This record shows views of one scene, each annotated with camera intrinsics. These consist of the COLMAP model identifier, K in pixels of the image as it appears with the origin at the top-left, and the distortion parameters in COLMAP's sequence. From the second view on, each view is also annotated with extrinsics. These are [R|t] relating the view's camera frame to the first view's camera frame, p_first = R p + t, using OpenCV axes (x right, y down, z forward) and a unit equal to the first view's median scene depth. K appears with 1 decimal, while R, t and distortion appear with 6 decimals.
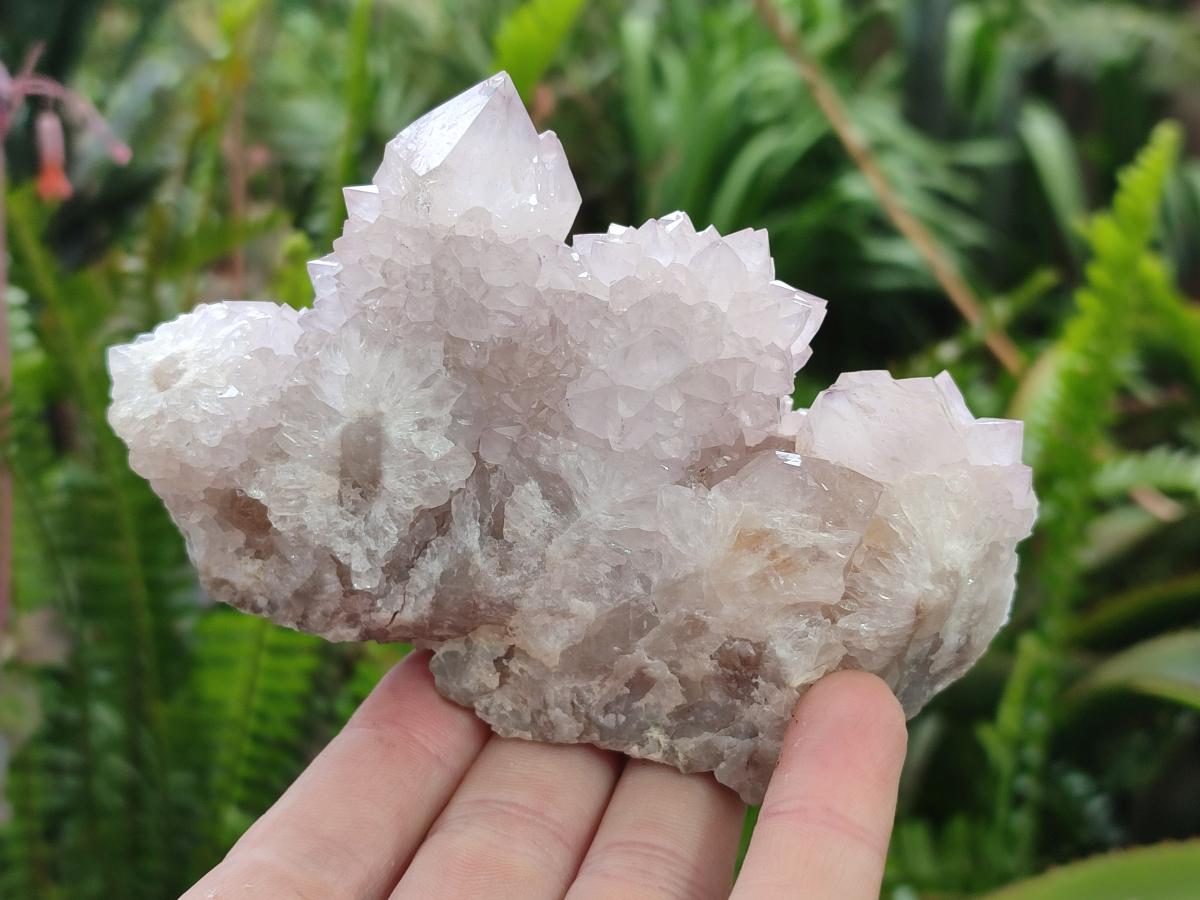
lens RADIAL K [[1785.7, 0, 600.0], [0, 1785.7, 450.0], [0, 0, 1]] dist [0.306807, -2.227503]
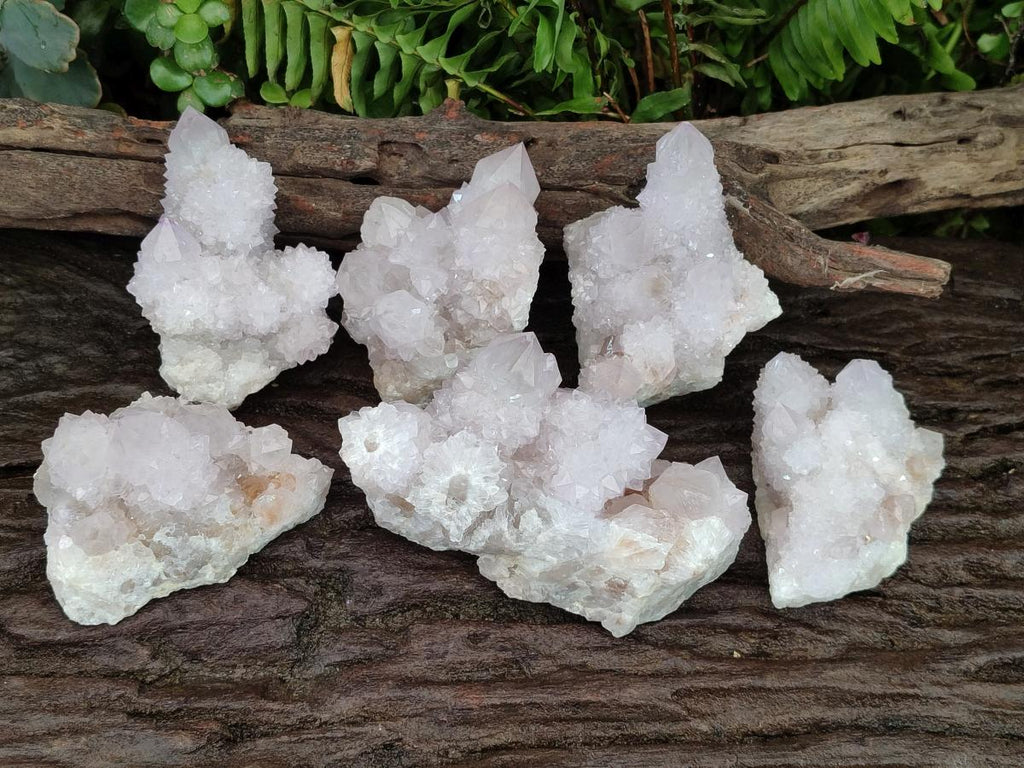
lens RADIAL K [[1523.8, 0, 512.0], [0, 1523.8, 384.0], [0, 0, 1]] dist [0.306807, -2.227503]
pose [[0.997479, 0.053329, 0.046826, -0.161674], [-0.063890, 0.962038, 0.265334, -0.637806], [-0.030899, -0.267656, 0.963019, -0.822037]]
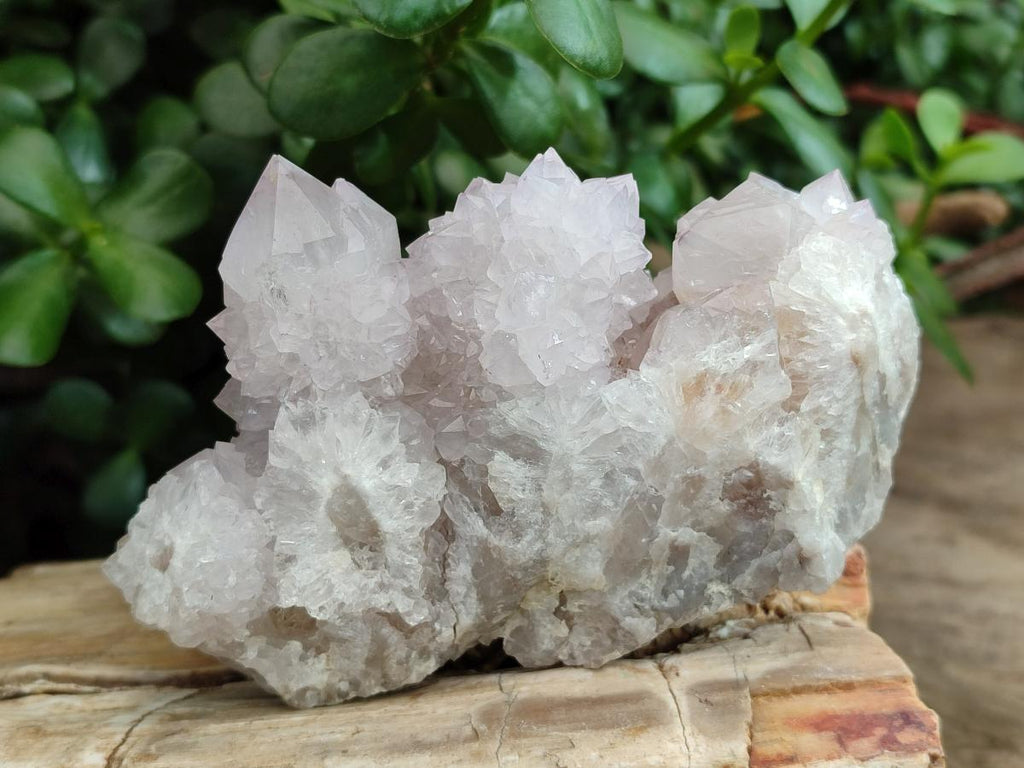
lens RADIAL K [[1523.8, 0, 512.0], [0, 1523.8, 384.0], [0, 0, 1]] dist [0.306807, -2.227503]
pose [[0.839174, -0.541362, 0.052088, -0.055063], [0.543144, 0.839134, -0.029125, 0.013878], [-0.027942, 0.052732, 0.998218, 0.061698]]
